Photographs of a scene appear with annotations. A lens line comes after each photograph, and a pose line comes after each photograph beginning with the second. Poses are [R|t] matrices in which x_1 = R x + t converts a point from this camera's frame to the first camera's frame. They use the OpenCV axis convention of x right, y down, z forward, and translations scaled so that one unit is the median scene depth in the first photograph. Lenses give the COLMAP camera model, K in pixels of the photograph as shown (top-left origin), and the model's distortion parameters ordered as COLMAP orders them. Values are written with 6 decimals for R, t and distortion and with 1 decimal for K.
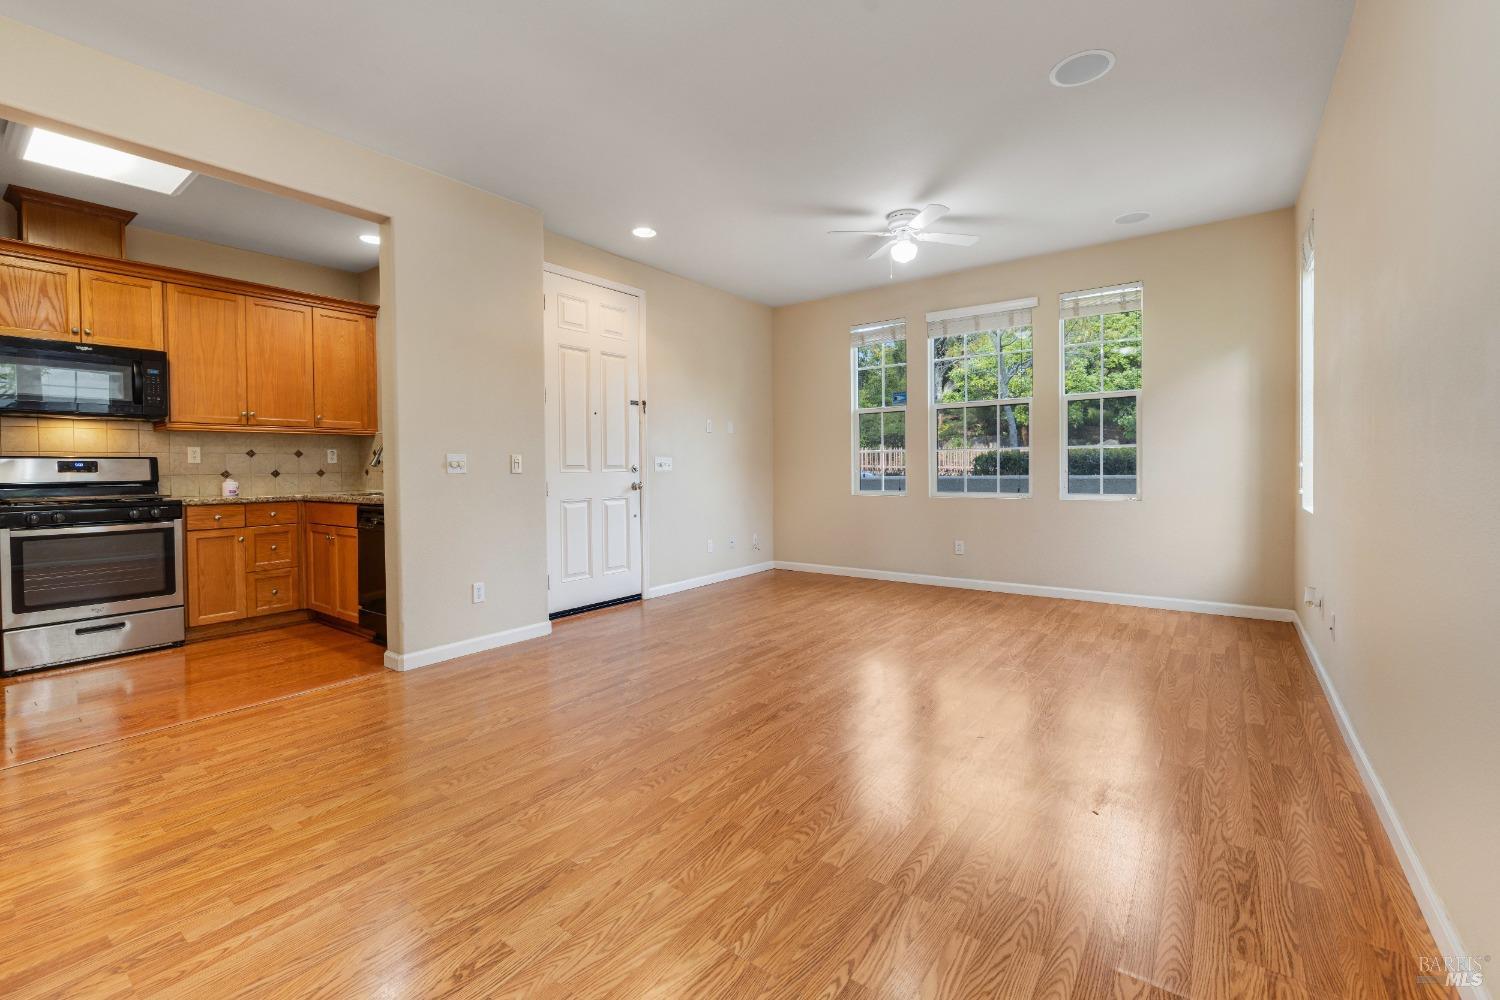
lens RADIAL K [[644.2, 0, 741.2], [0, 644.2, 474.9], [0, 0, 1]] dist [0.002708, 0.000530]
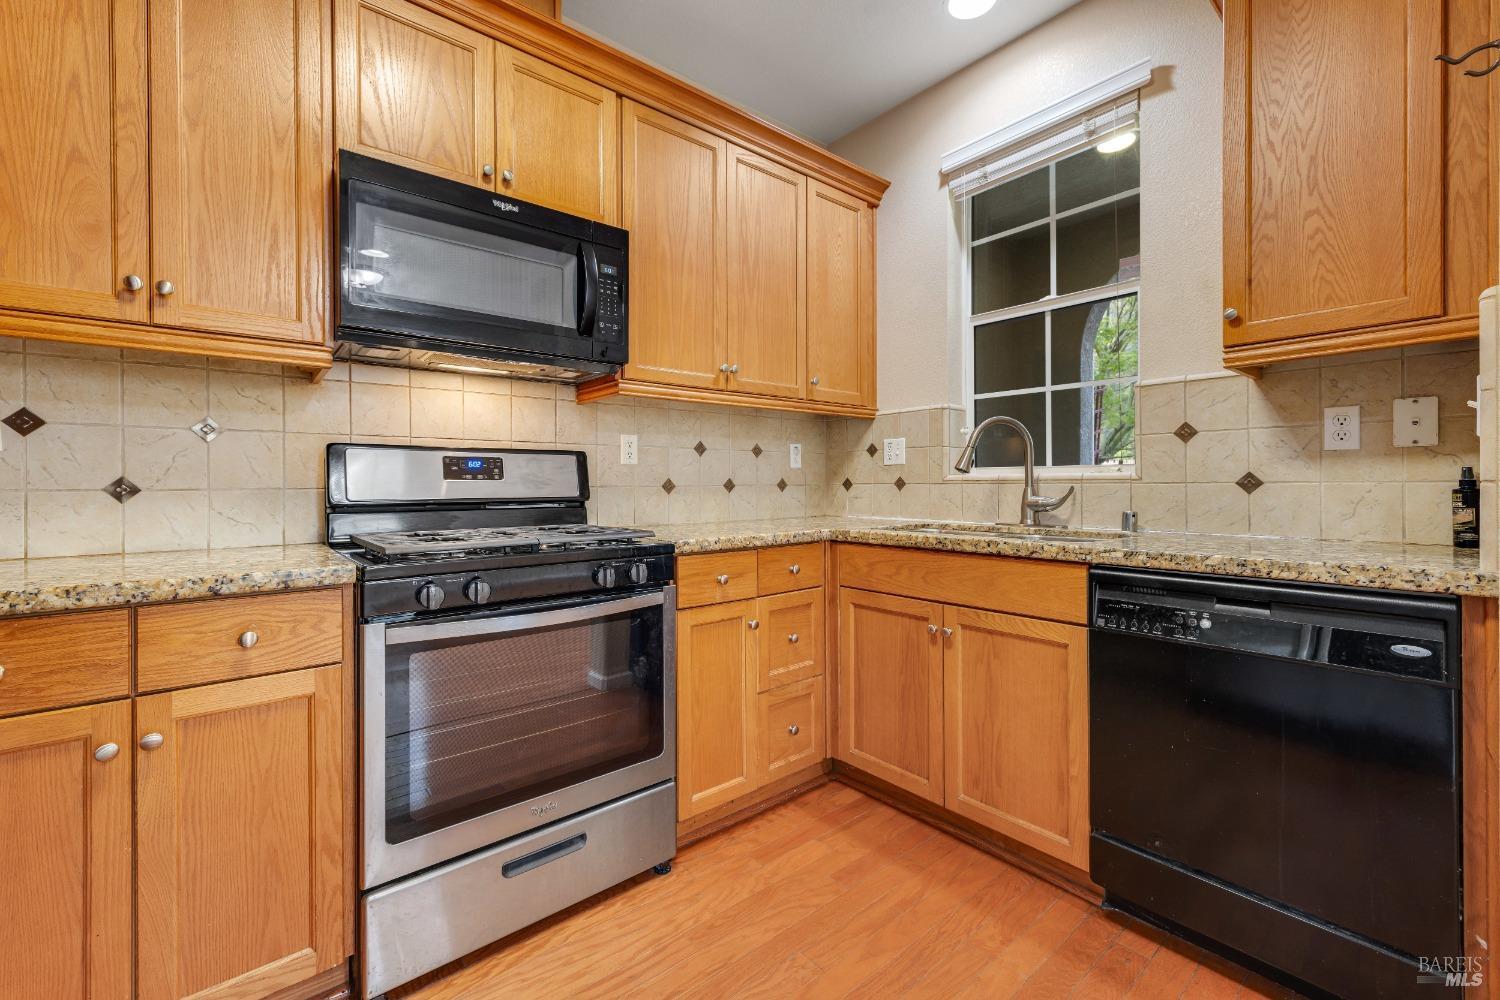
lens RADIAL K [[623.4, 0, 751.1], [0, 623.4, 480.5], [0, 0, 1]] dist [-0.000111, 0.000022]
pose [[0.974584, 0.006749, -0.223922, -0.671770], [-0.010054, 0.999857, -0.013624, 0.000962], [0.223798, 0.015529, 0.974512, 0.551595]]
